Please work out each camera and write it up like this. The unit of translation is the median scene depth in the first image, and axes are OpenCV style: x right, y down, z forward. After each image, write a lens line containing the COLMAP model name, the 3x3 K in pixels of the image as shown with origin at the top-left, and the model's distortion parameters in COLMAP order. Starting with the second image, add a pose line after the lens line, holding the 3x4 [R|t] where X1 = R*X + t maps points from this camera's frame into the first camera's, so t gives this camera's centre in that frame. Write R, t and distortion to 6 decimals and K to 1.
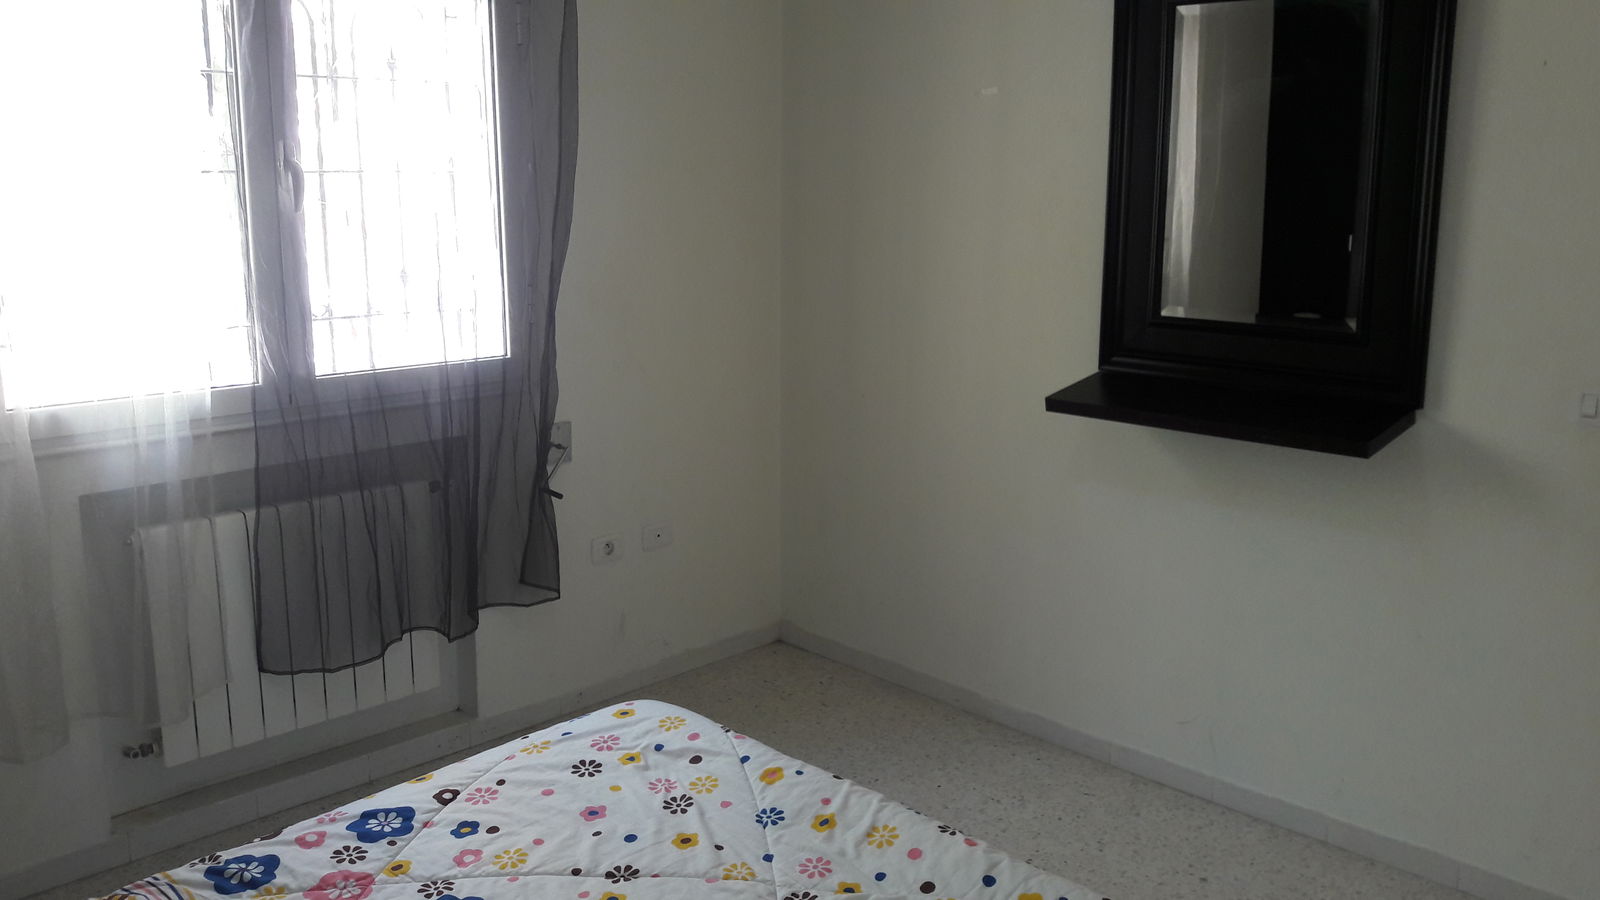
lens RADIAL K [[1285.3, 0, 794.1], [0, 1285.3, 428.0], [0, 0, 1]] dist [0.087672, -0.154507]
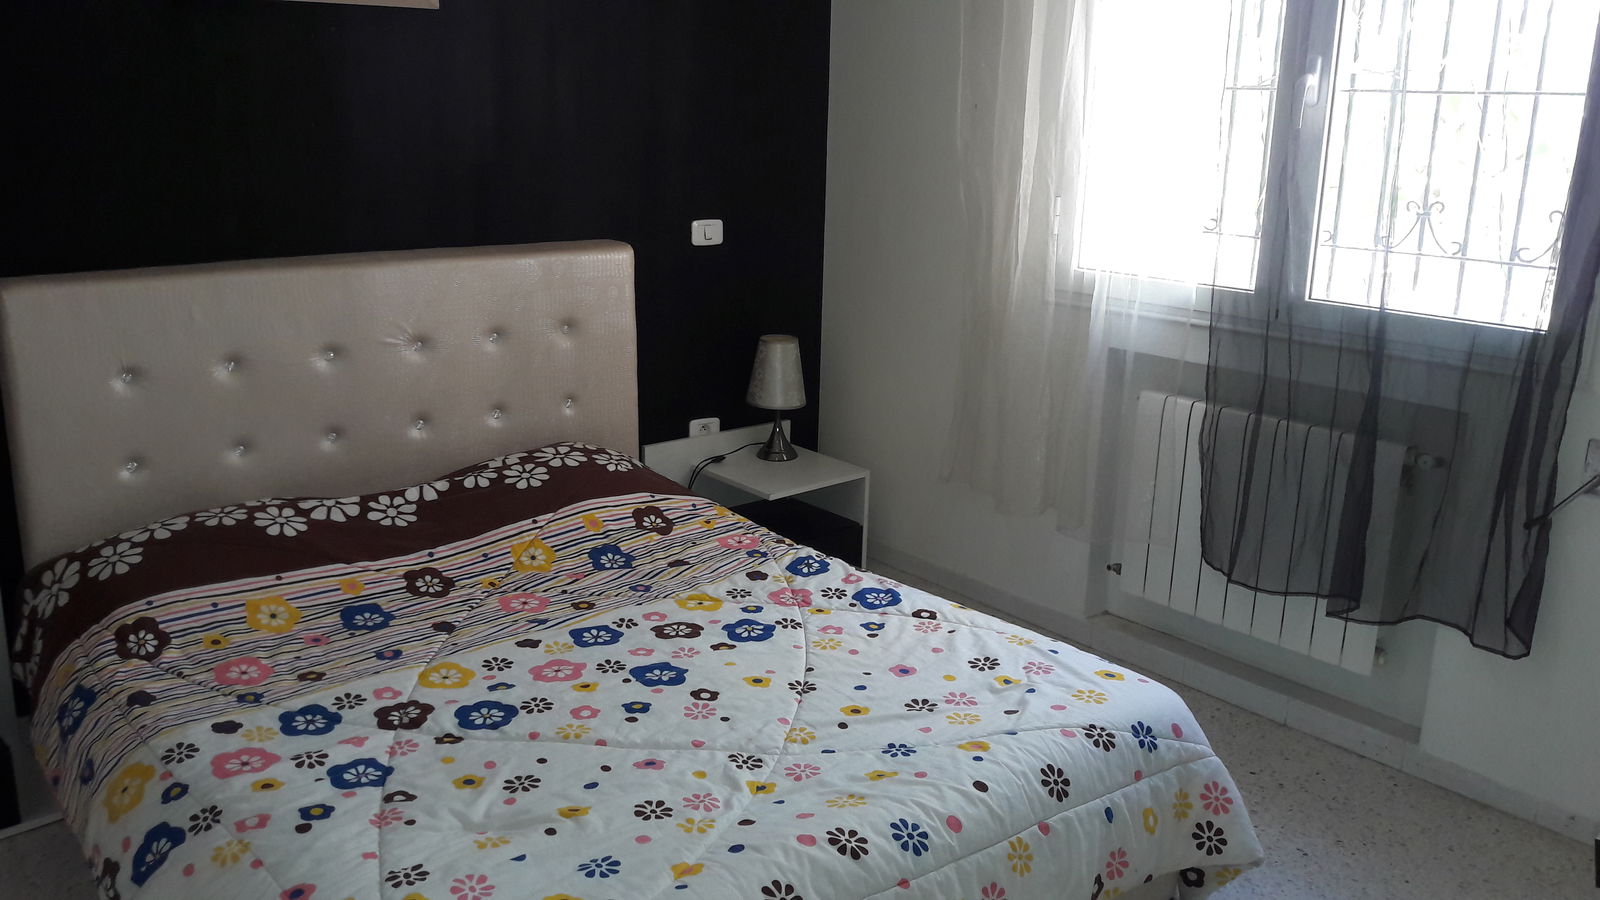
lens RADIAL K [[1288.5, 0, 796.1], [0, 1288.5, 412.1], [0, 0, 1]] dist [0.151229, -0.397355]
pose [[-0.056139, 0.230569, -0.971435, 0.799976], [-0.218631, 0.946517, 0.237289, -0.137167], [0.974191, 0.225707, -0.002727, 0.809648]]
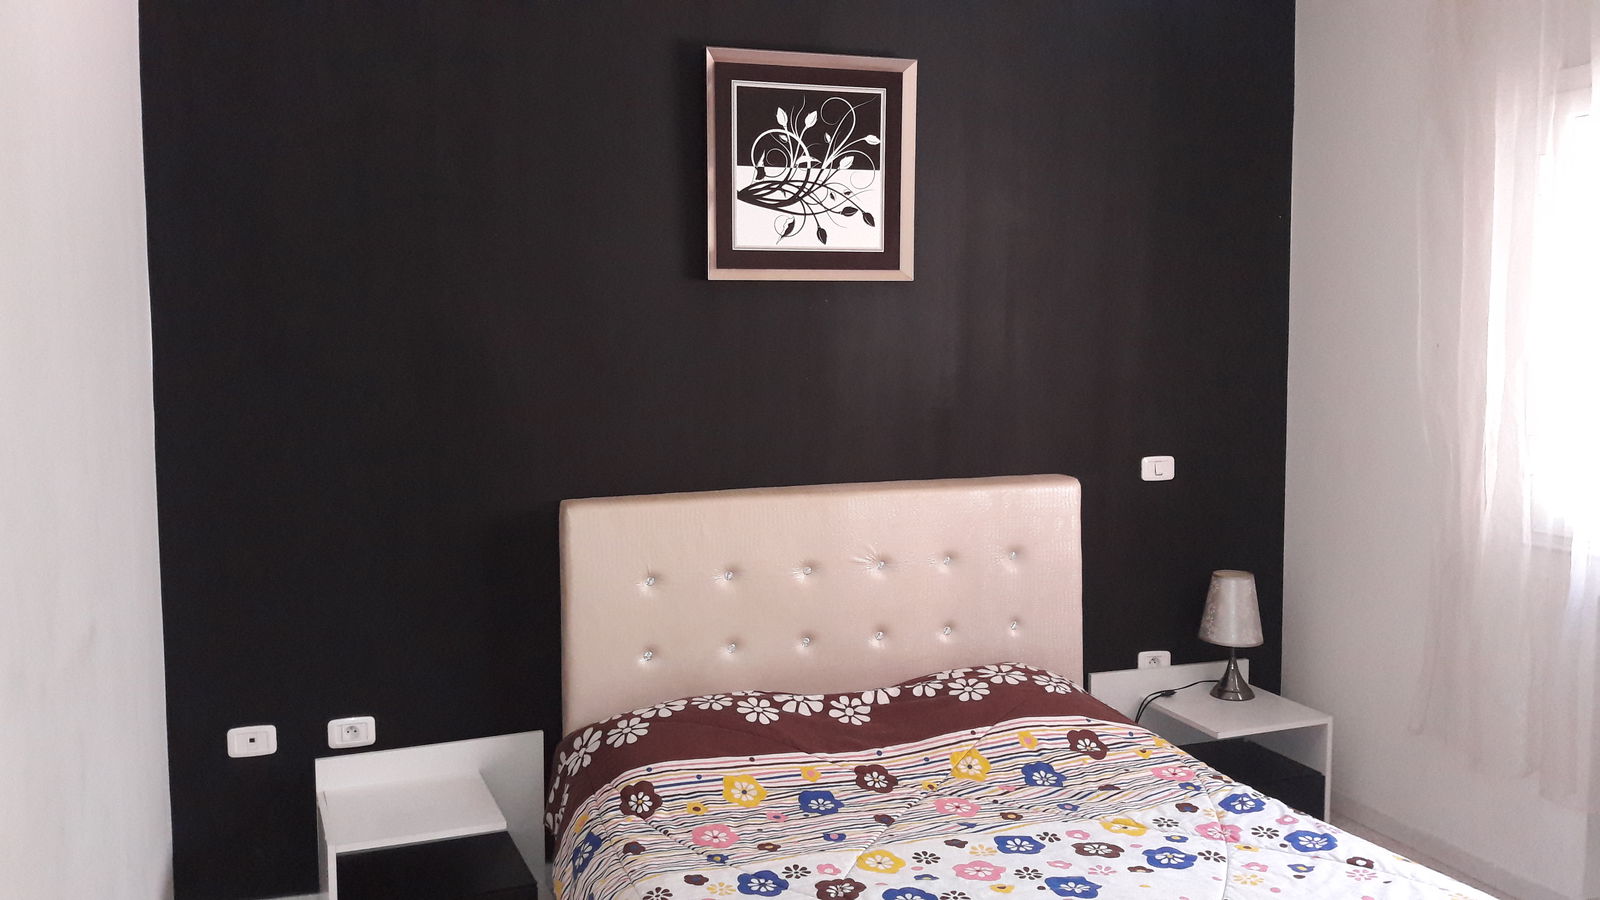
lens RADIAL K [[1288.5, 0, 796.1], [0, 1288.5, 412.1], [0, 0, 1]] dist [0.151229, -0.397355]
pose [[-0.421550, 0.051291, -0.905354, 0.906494], [-0.173311, 0.975438, 0.135958, -0.161532], [0.890089, 0.214221, -0.402306, 0.893063]]
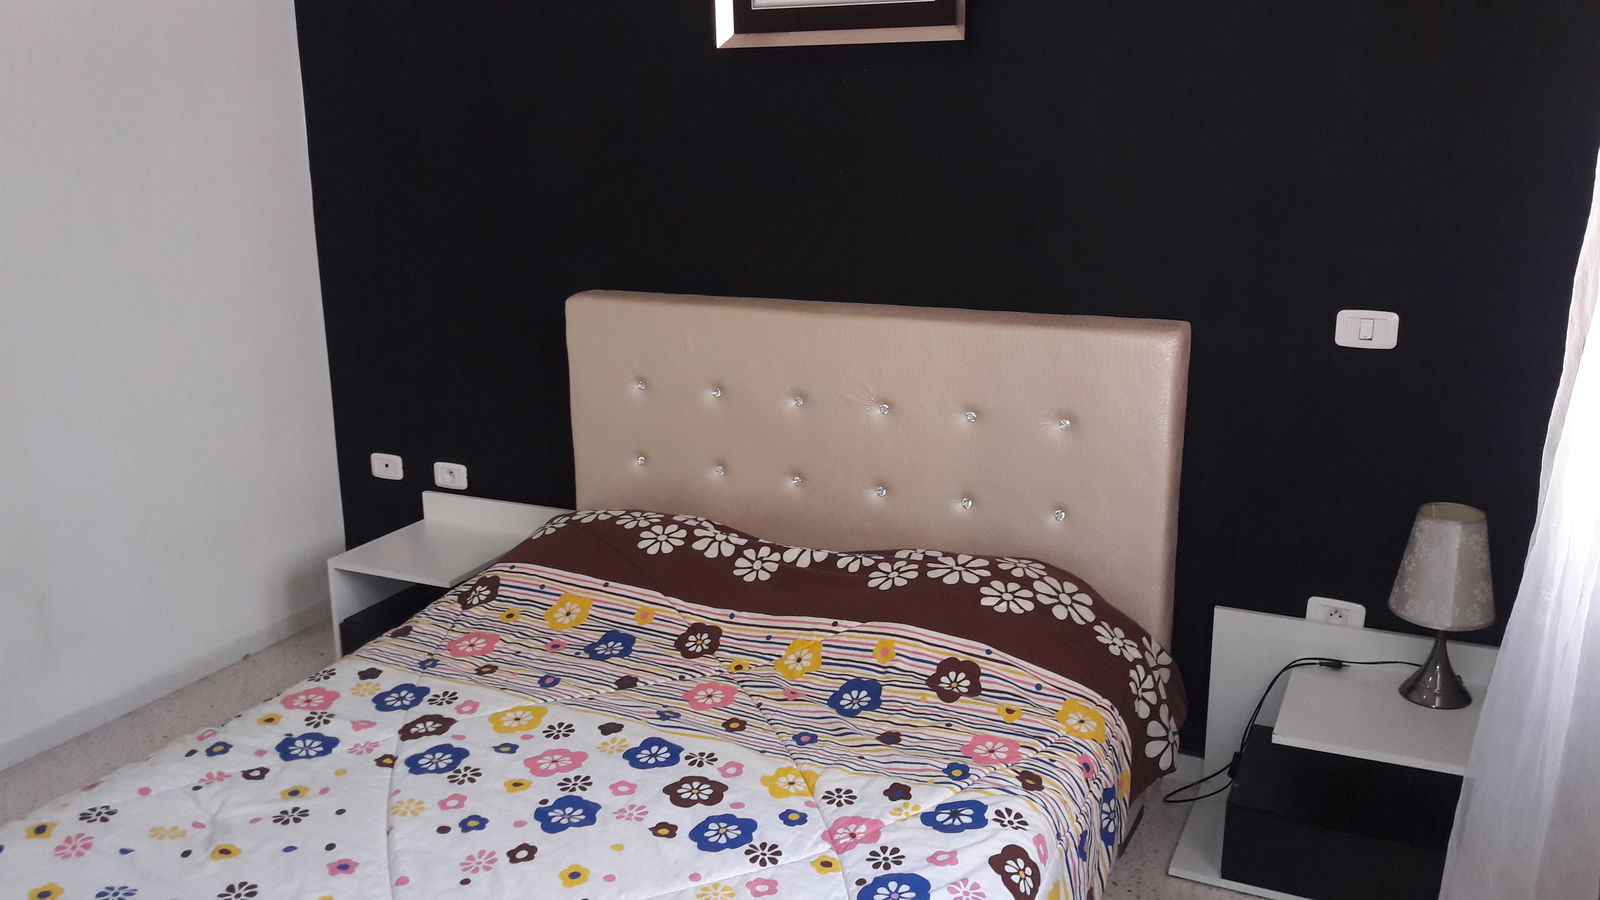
lens RADIAL K [[1288.5, 0, 796.1], [0, 1288.5, 412.1], [0, 0, 1]] dist [0.151229, -0.397355]
pose [[-0.936315, 0.082778, -0.341266, 0.004659], [-0.064182, 0.915110, 0.398064, -0.281109], [0.345247, 0.394616, -0.851518, 1.434792]]
